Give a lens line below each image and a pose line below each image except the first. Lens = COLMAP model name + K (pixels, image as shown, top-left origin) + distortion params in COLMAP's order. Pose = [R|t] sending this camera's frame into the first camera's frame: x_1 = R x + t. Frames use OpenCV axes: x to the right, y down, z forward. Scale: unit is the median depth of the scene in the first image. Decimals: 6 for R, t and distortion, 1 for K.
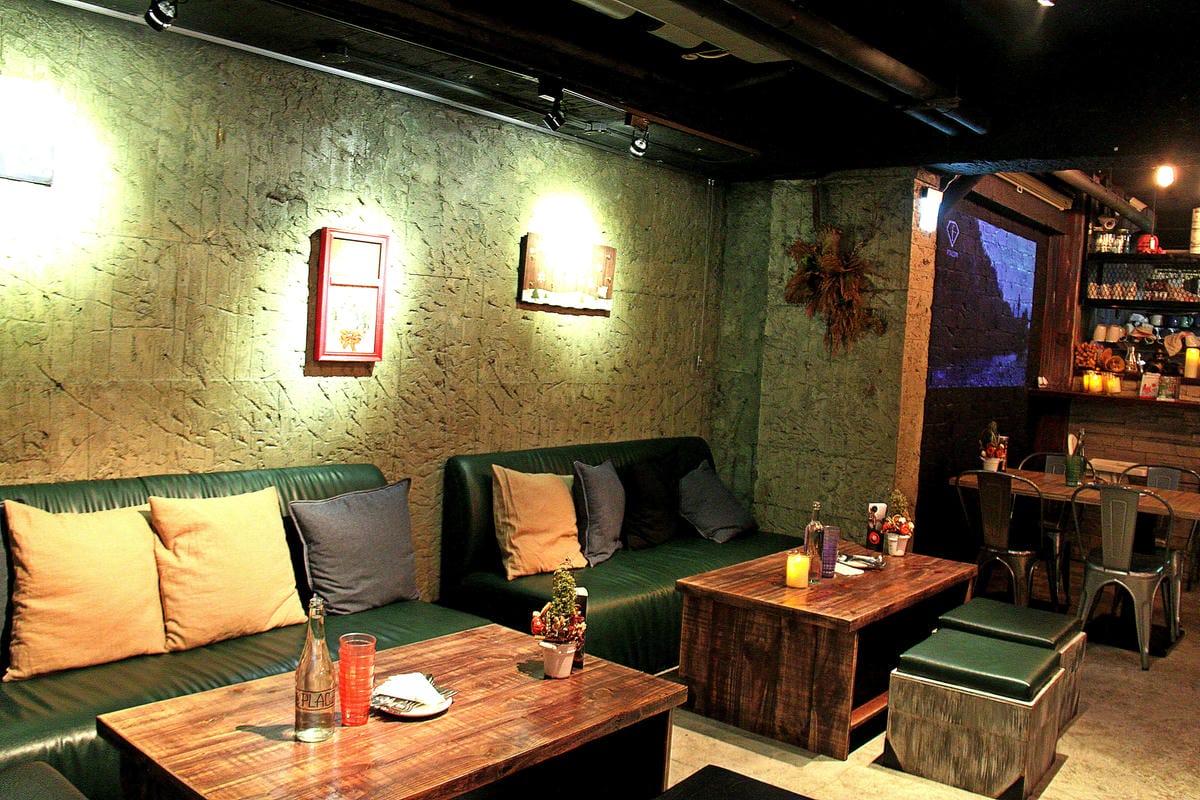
lens RADIAL K [[1012.2, 0, 599.9], [0, 1012.2, 378.3], [0, 0, 1]] dist [-0.185821, 0.150677]
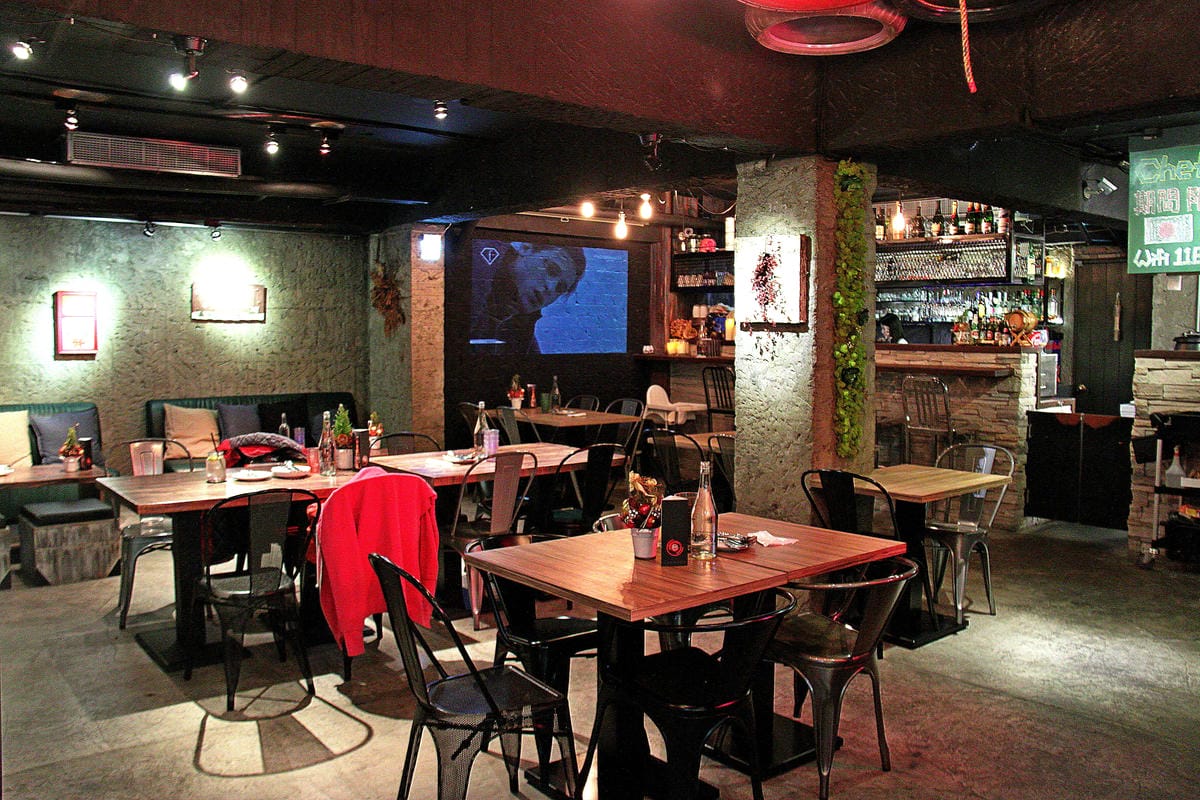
lens RADIAL K [[1012.2, 0, 599.9], [0, 1012.2, 378.3], [0, 0, 1]] dist [-0.185821, 0.150677]
pose [[0.980603, -0.044871, -0.190798, 1.063426], [0.043668, 0.998991, -0.010507, 0.092054], [0.191077, 0.001971, 0.981573, -0.689178]]
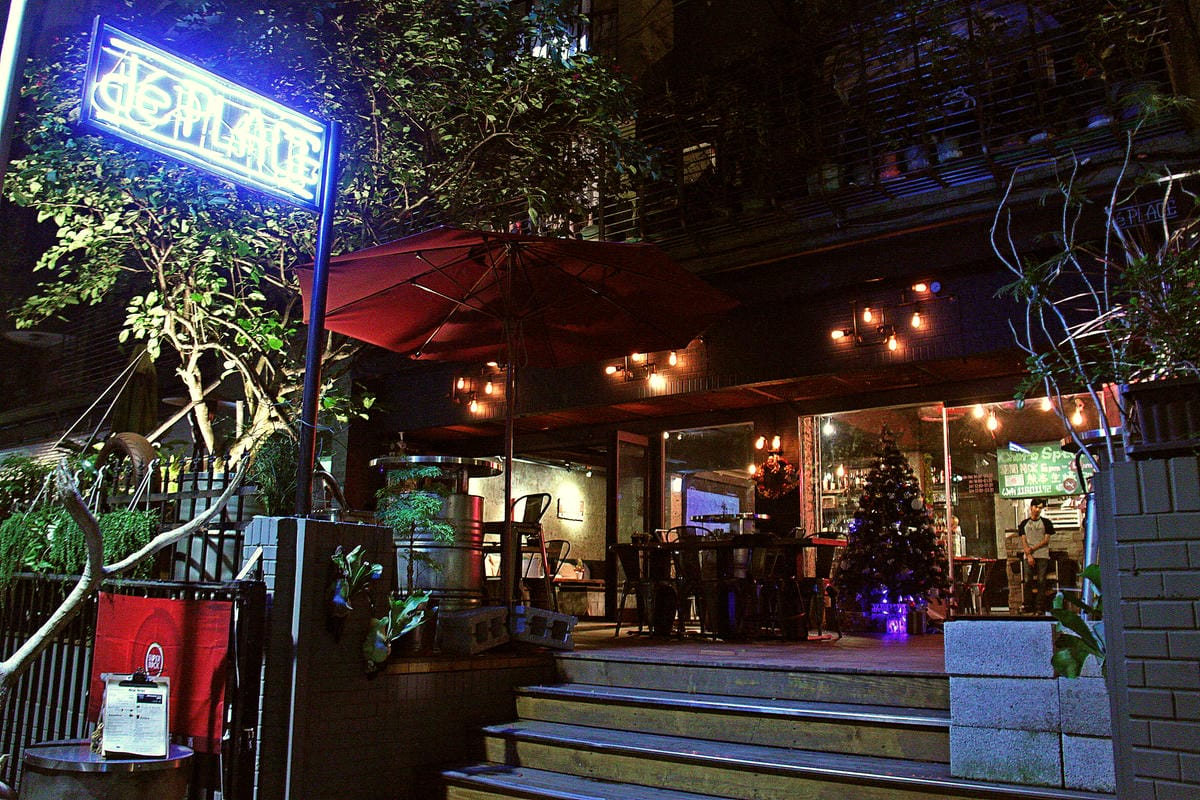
lens RADIAL K [[1012.2, 0, 599.9], [0, 1012.2, 378.3], [0, 0, 1]] dist [-0.185821, 0.150677]
pose [[0.998217, -0.035822, 0.047742, -0.087636], [0.047096, 0.964102, -0.261322, 0.413684], [-0.036667, 0.263105, 0.964070, -2.722619]]
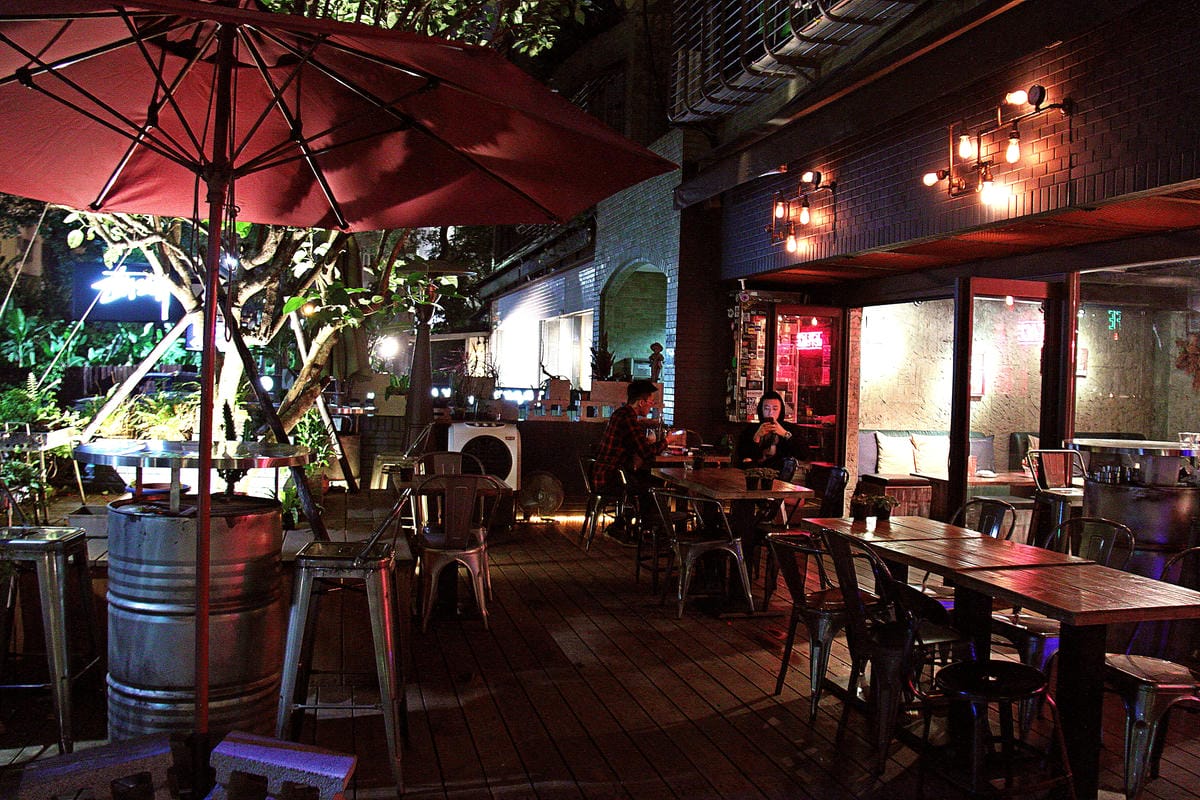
lens RADIAL K [[1012.2, 0, 599.9], [0, 1012.2, 378.3], [0, 0, 1]] dist [-0.185821, 0.150677]
pose [[0.810408, -0.031784, -0.585002, 0.482464], [-0.011257, 0.997498, -0.069790, 0.126535], [0.585757, 0.063144, 0.808023, -1.701355]]
